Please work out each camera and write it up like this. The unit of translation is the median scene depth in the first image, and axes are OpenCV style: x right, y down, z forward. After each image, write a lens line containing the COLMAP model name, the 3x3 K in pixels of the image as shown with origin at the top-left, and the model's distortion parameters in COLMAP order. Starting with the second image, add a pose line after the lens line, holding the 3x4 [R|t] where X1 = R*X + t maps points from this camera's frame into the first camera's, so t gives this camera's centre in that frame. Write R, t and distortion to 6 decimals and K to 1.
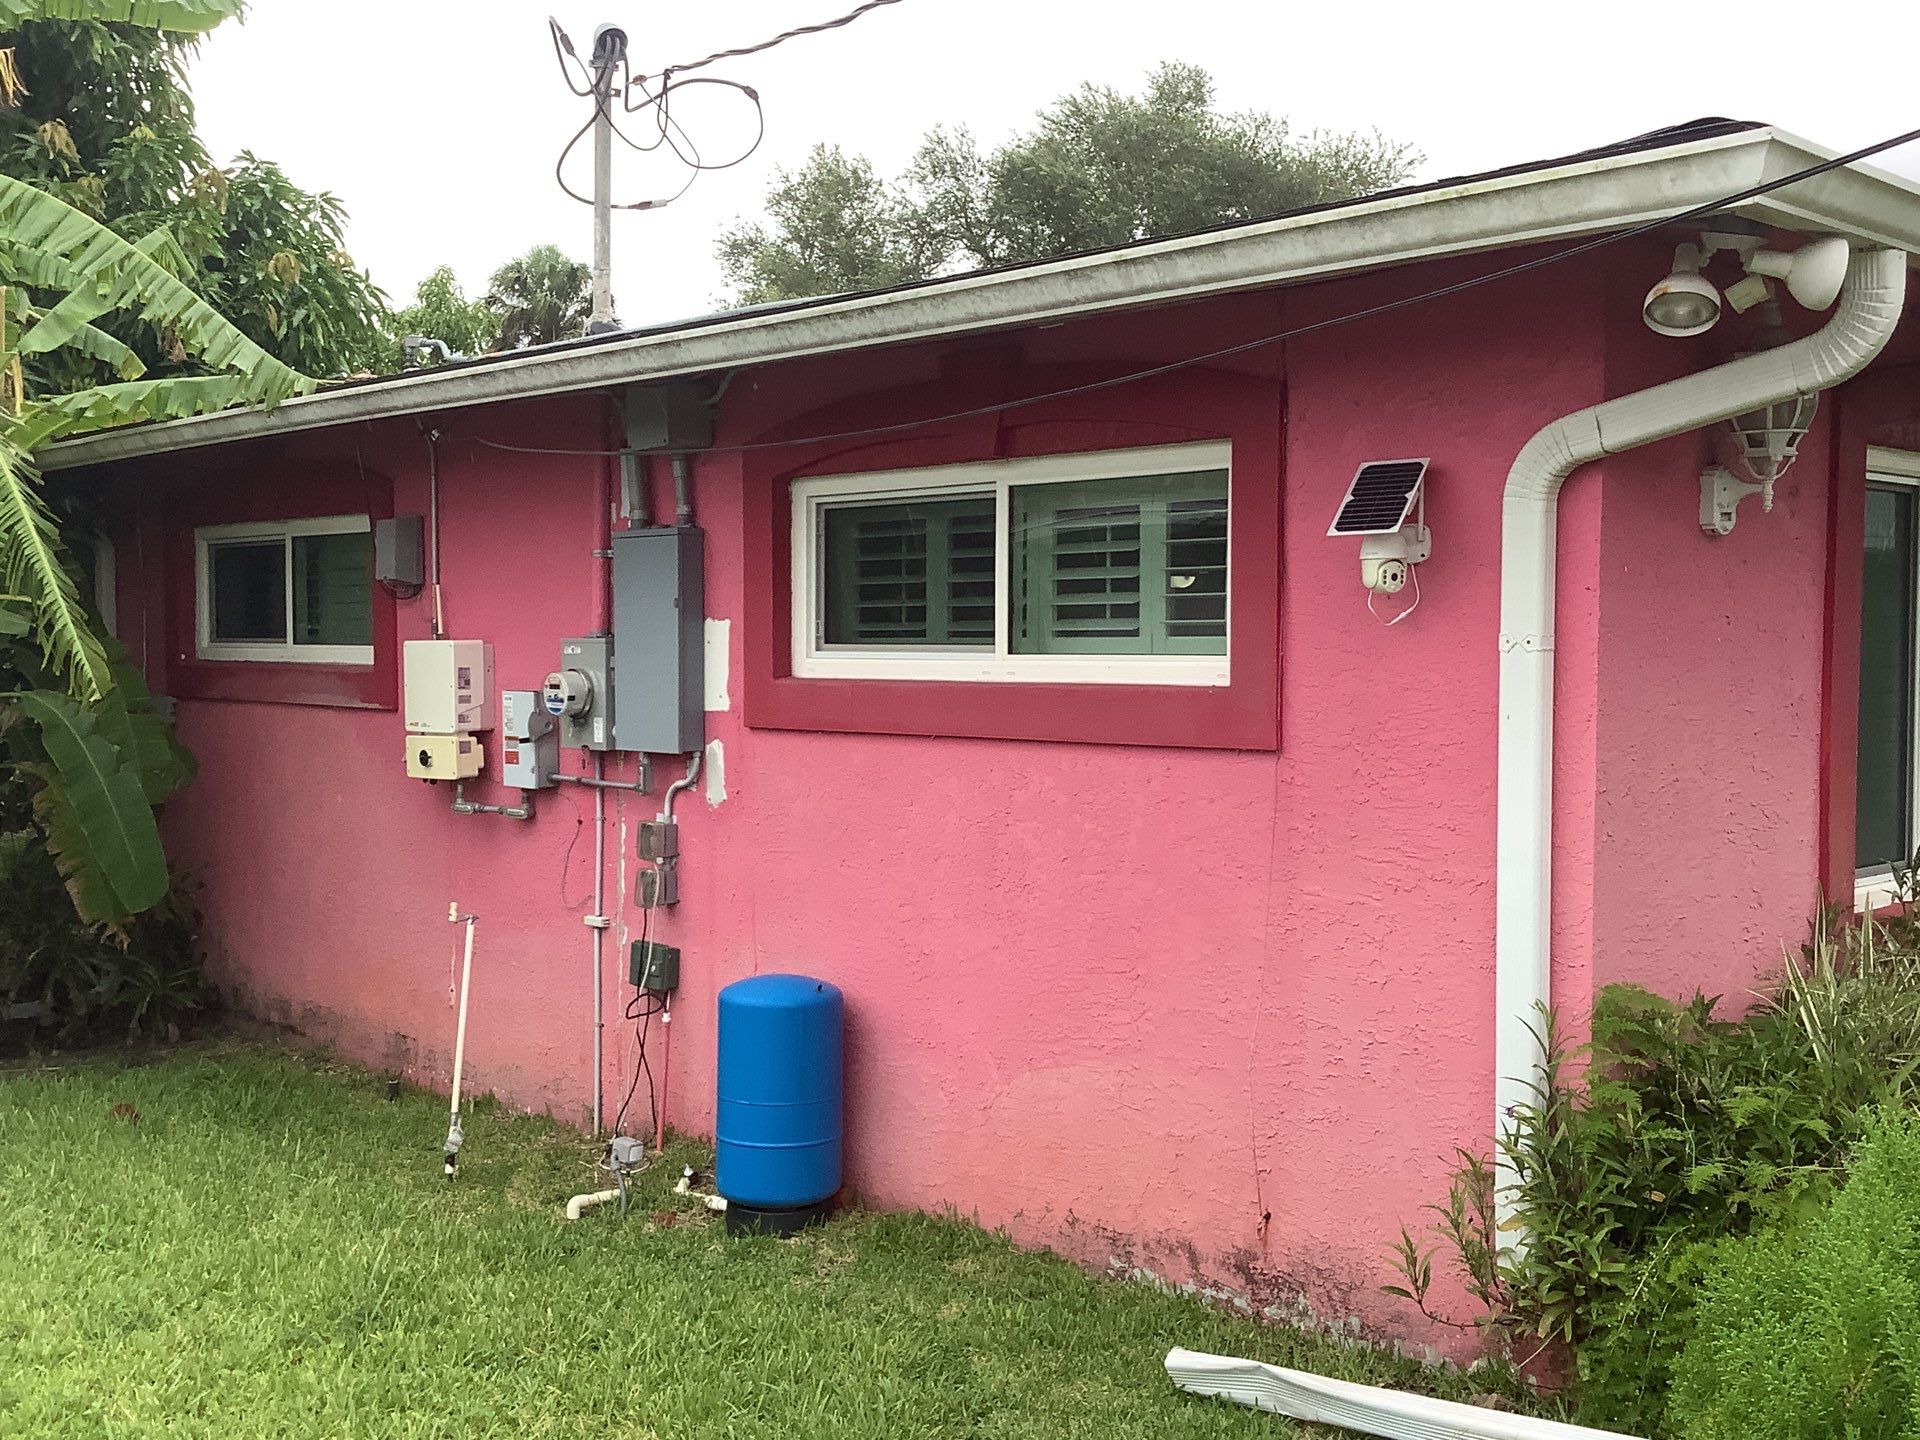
lens RADIAL K [[2003.9, 0, 960.5], [0, 2003.9, 696.2], [0, 0, 1]] dist [0.136144, -0.322338]
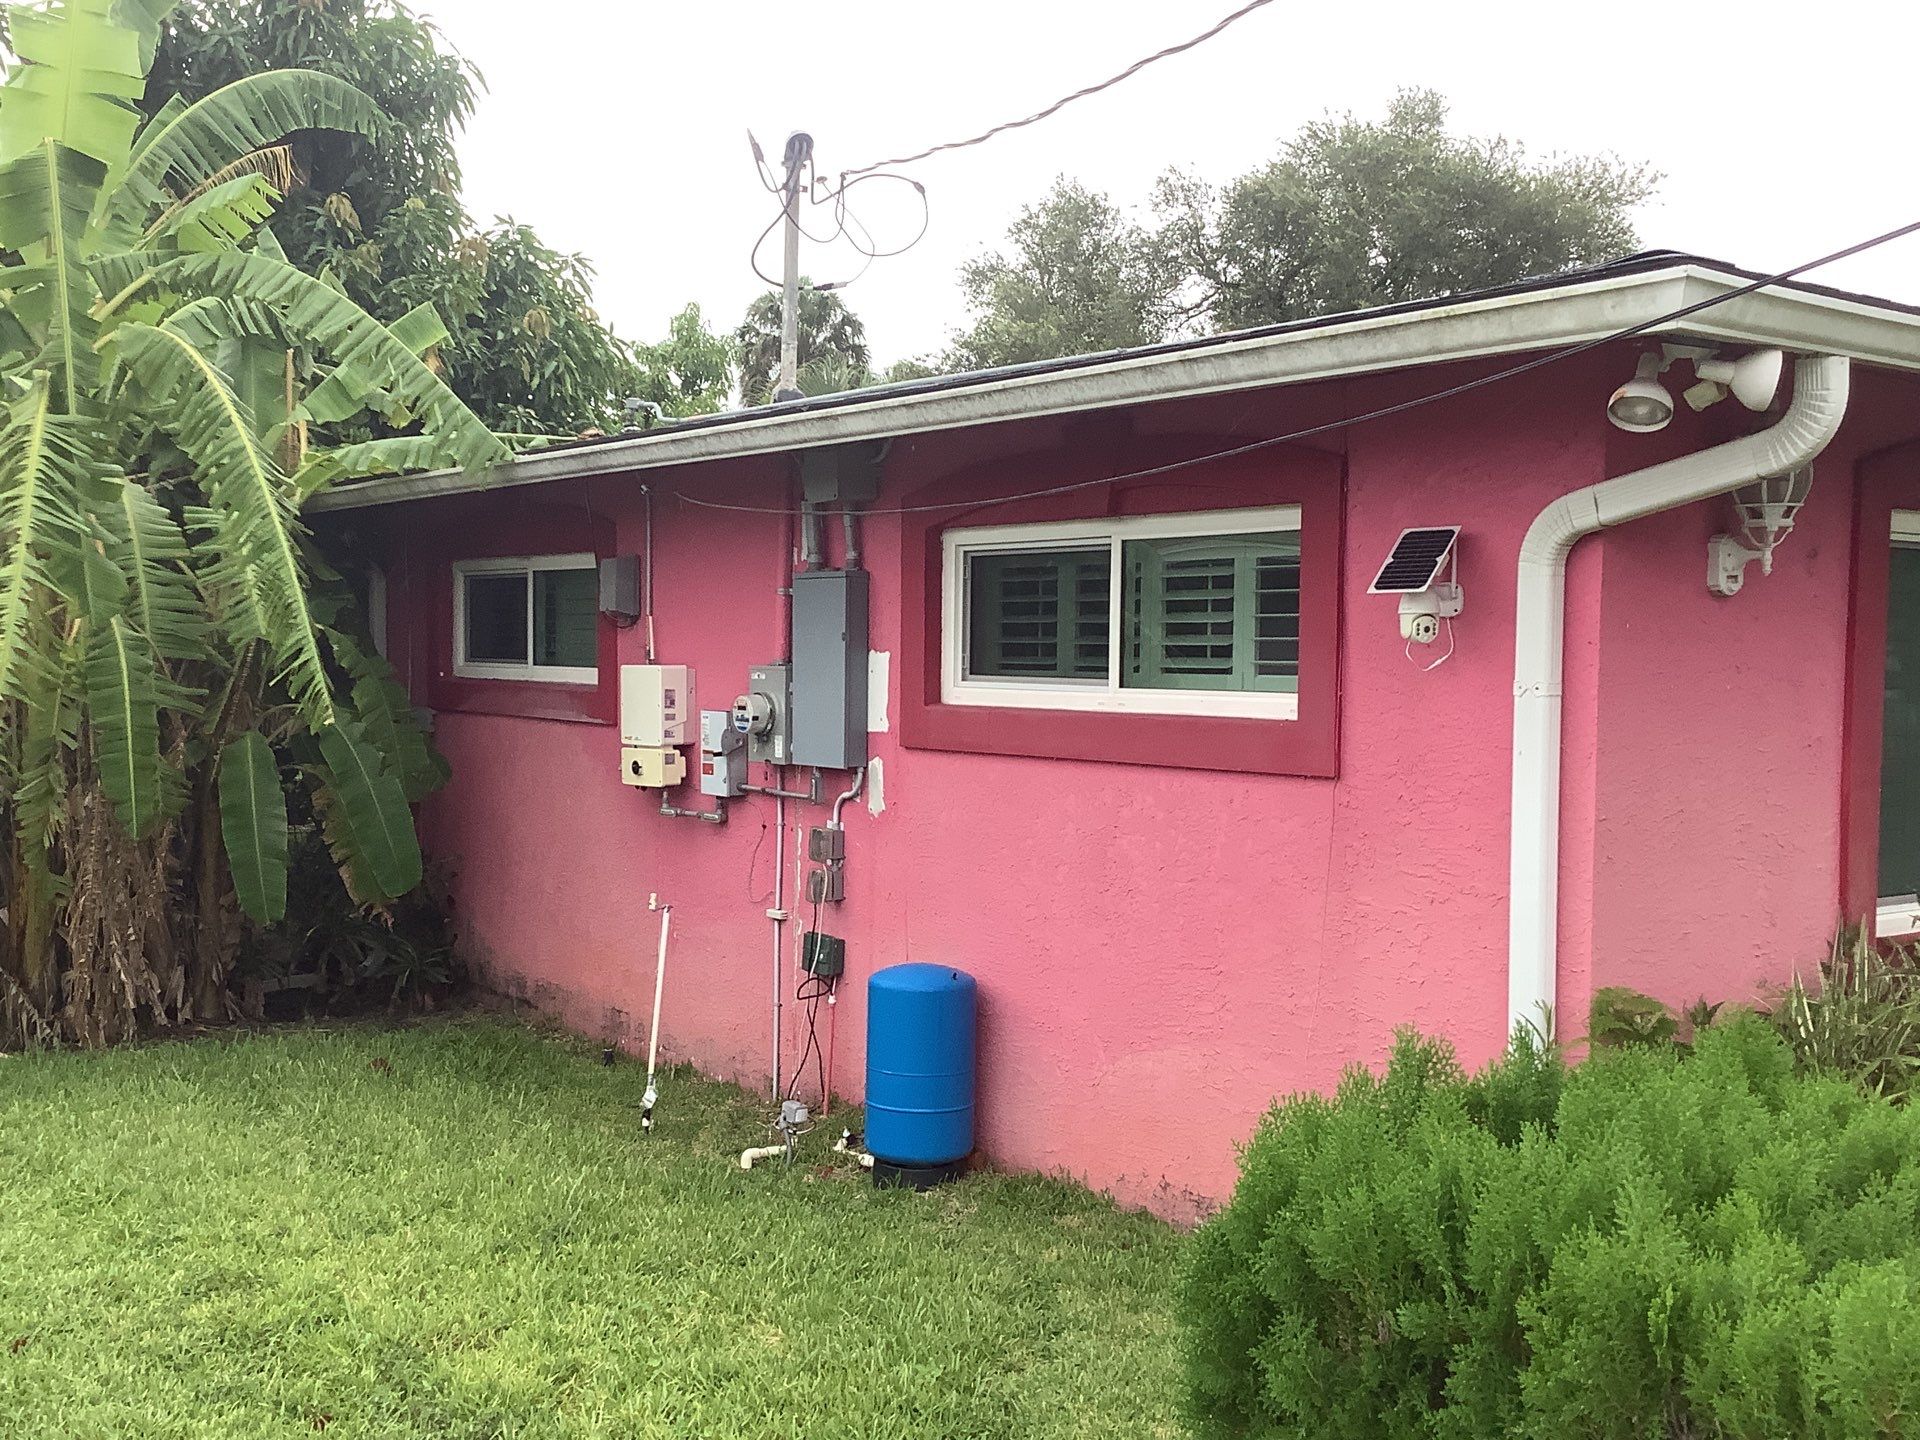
lens RADIAL K [[1992.9, 0, 960.0], [0, 1992.9, 720.0], [0, 0, 1]] dist [0.131552, -0.278312]
pose [[0.992310, 0.016374, -0.122693, 0.066439], [-0.015747, 0.999858, 0.006081, -0.007346], [0.122775, -0.004102, 0.992426, -0.122805]]
